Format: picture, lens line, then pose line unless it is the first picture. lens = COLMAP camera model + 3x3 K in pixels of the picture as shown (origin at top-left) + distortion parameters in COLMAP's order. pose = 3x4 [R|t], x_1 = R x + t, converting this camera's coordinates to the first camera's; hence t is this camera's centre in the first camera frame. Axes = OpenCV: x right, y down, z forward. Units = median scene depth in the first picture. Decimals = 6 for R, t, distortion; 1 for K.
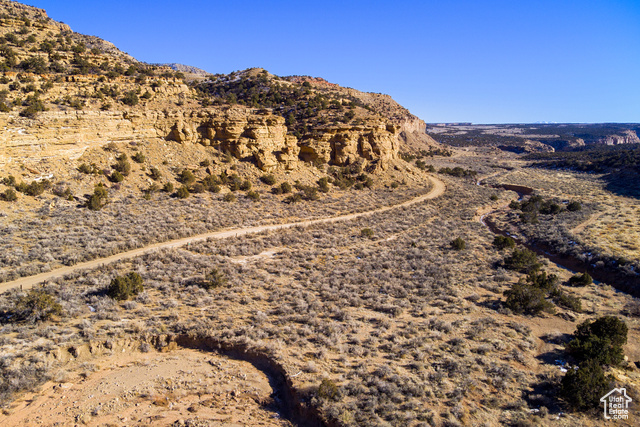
lens RADIAL K [[441.9, 0, 292.9], [0, 441.9, 196.9], [0, 0, 1]] dist [-0.073402, 0.020479]
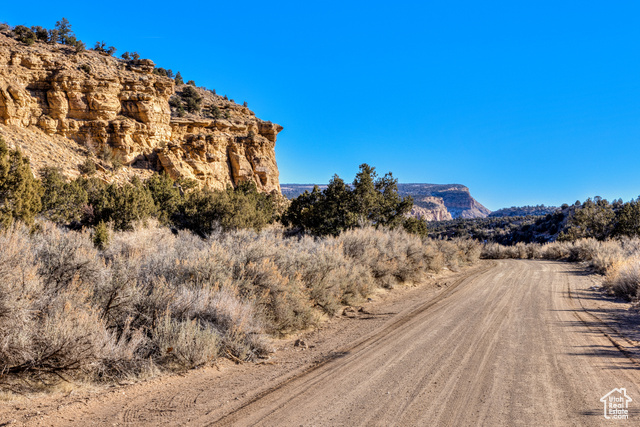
lens RADIAL K [[1360.5, 0, 320.0], [0, 1360.5, 213.5], [0, 0, 1]] dist [0.007395, 0.126265]
pose [[0.809420, -0.003909, 0.587218, -0.762825], [0.095768, 0.987469, -0.125433, 0.150895], [-0.579369, 0.157765, 0.799651, -0.189932]]
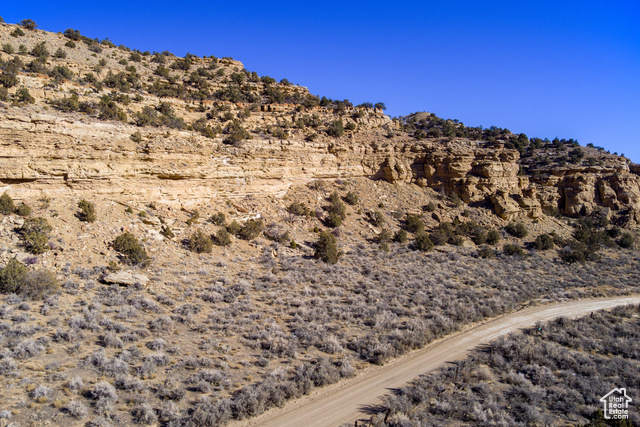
lens RADIAL K [[429.5, 0, 270.3], [0, 429.5, 205.5], [0, 0, 1]] dist [-0.109075, 0.049259]
pose [[0.949581, 0.005705, -0.313471, -0.220265], [-0.041463, 0.993338, -0.107522, 0.010999], [0.310769, 0.115098, 0.943491, 0.200296]]
